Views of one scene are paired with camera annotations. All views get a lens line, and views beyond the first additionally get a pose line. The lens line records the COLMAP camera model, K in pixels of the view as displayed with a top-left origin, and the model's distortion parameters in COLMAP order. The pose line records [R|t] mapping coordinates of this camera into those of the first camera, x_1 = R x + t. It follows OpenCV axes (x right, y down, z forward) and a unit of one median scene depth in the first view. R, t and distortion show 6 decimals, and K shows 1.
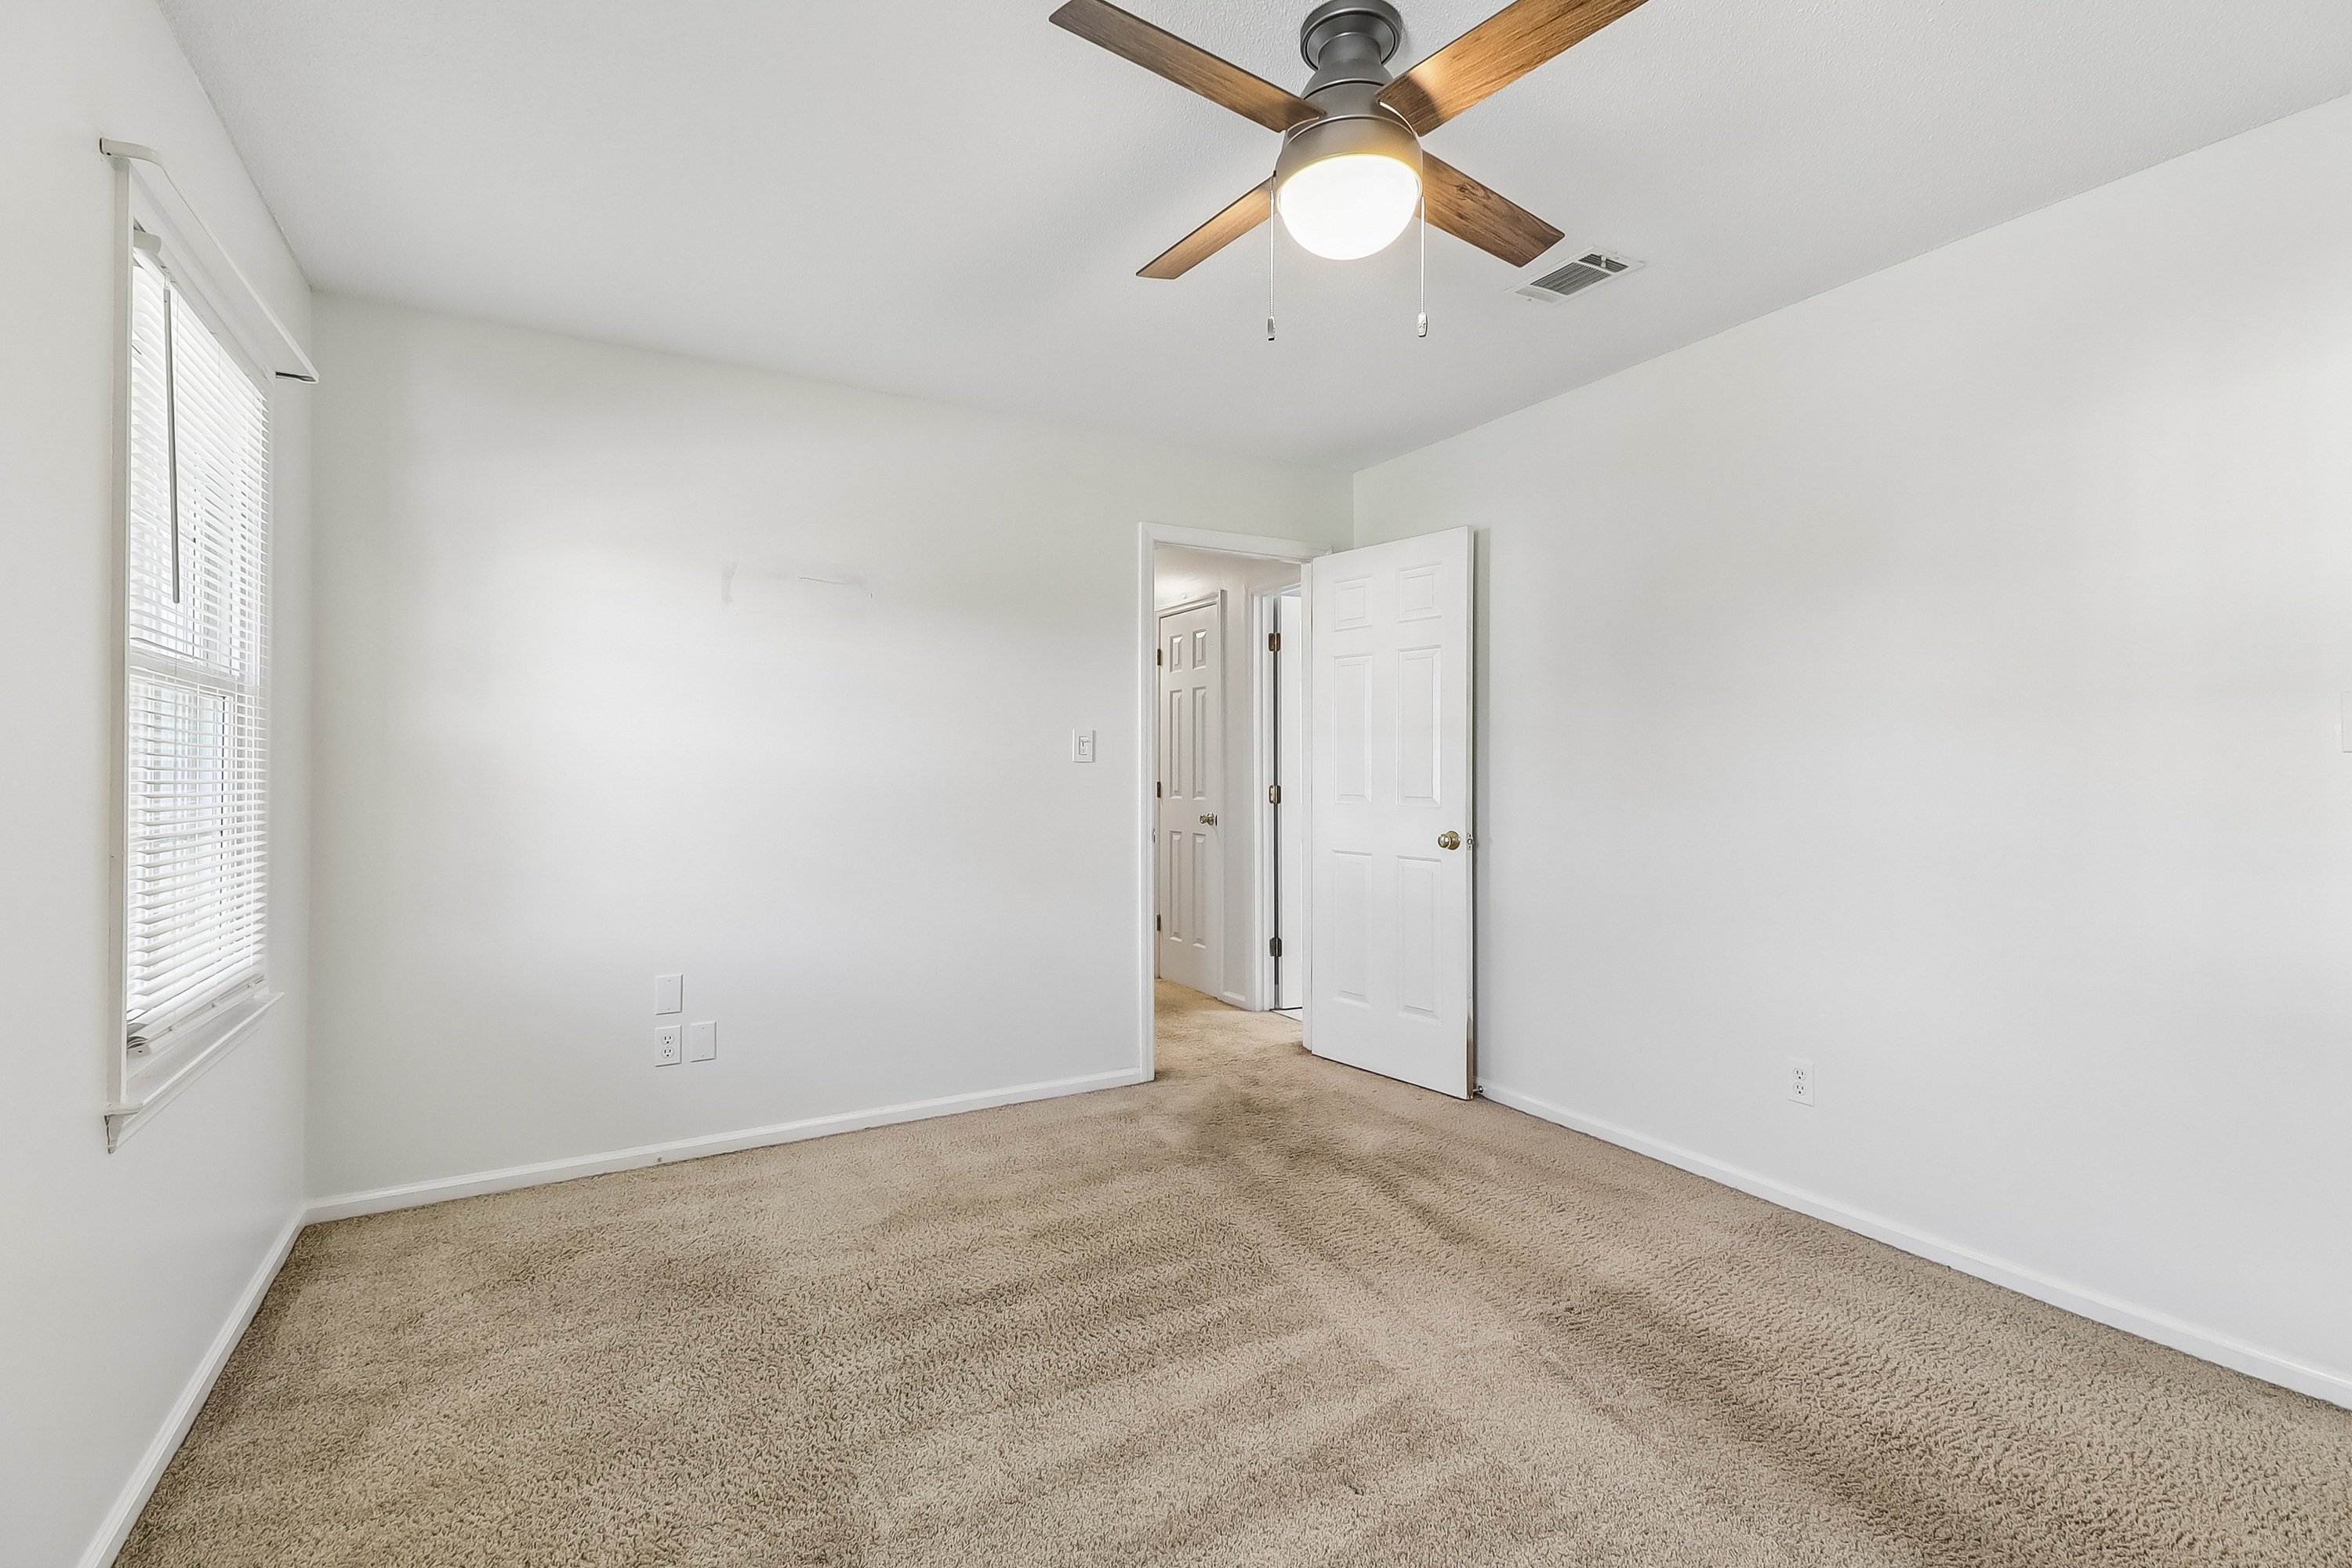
lens RADIAL K [[1071.9, 0, 1167.8], [0, 1071.9, 775.9], [0, 0, 1]] dist [0.029772, -0.004274]
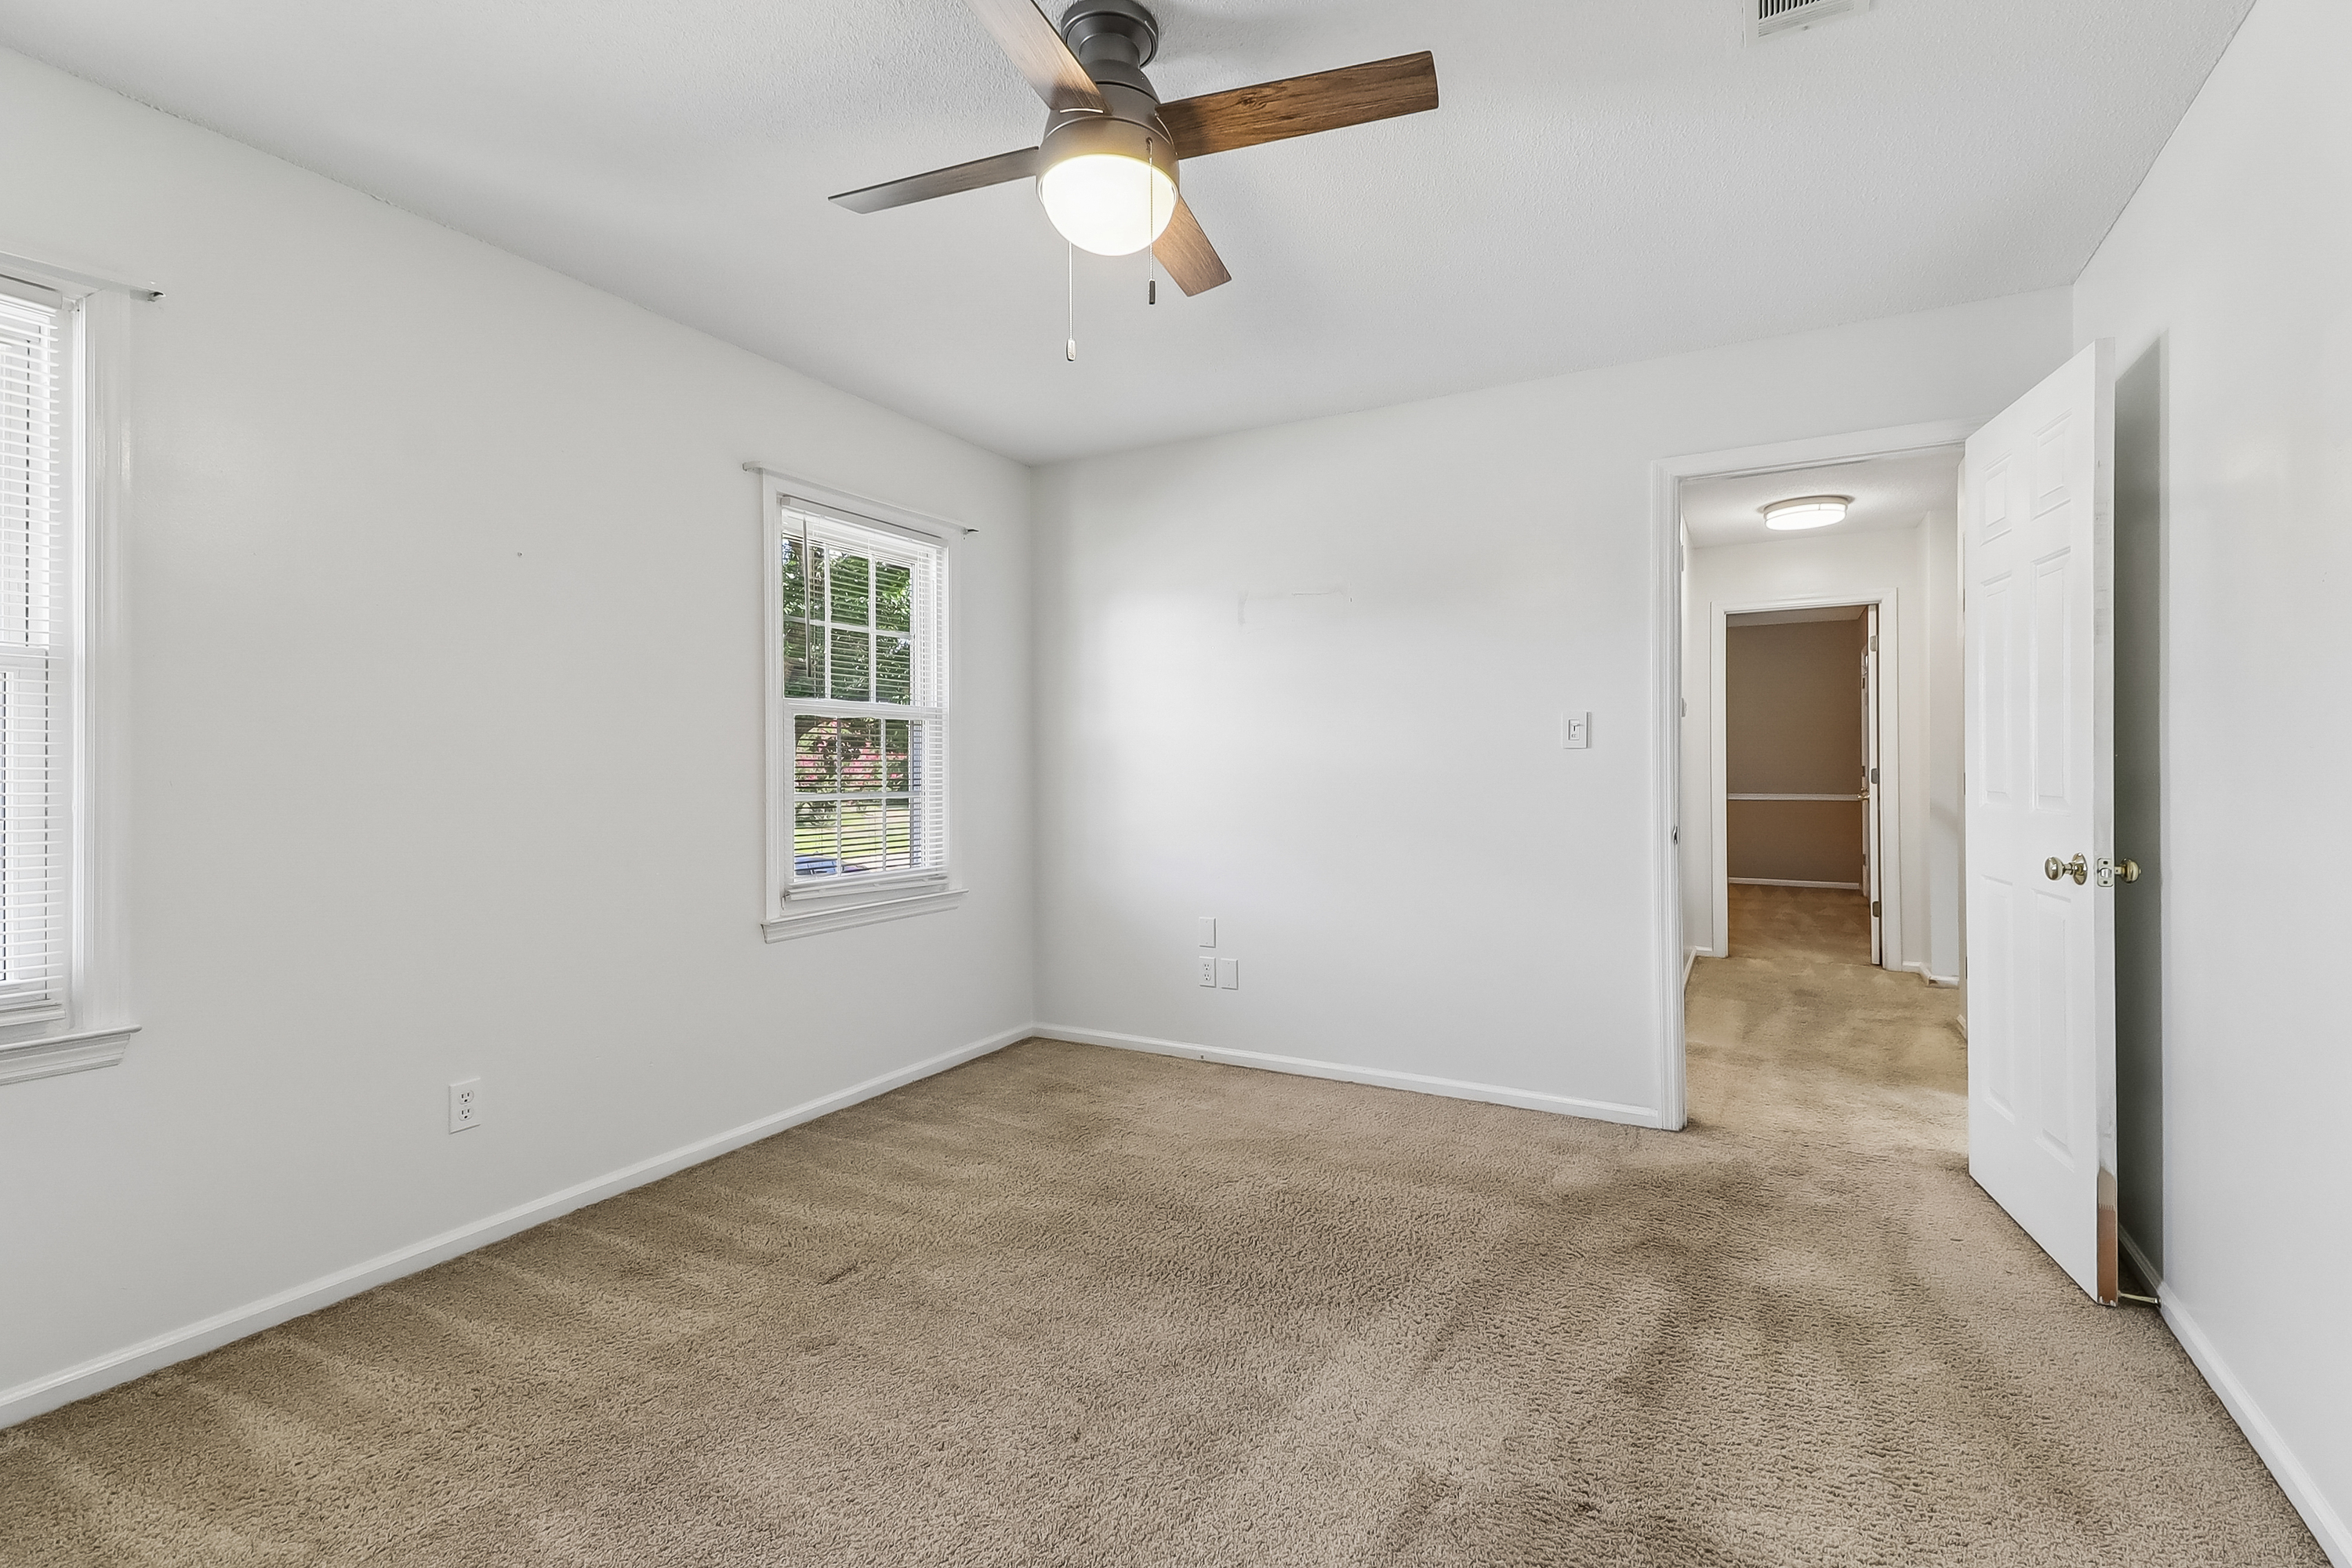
lens RADIAL K [[1071.9, 0, 1173.1], [0, 1071.9, 774.6], [0, 0, 1]] dist [0.029772, -0.004274]
pose [[0.524283, 0.006840, -0.851517, 0.602655], [0.001014, 0.999962, 0.008656, 0.001650], [0.851544, -0.005402, 0.524256, 0.284637]]
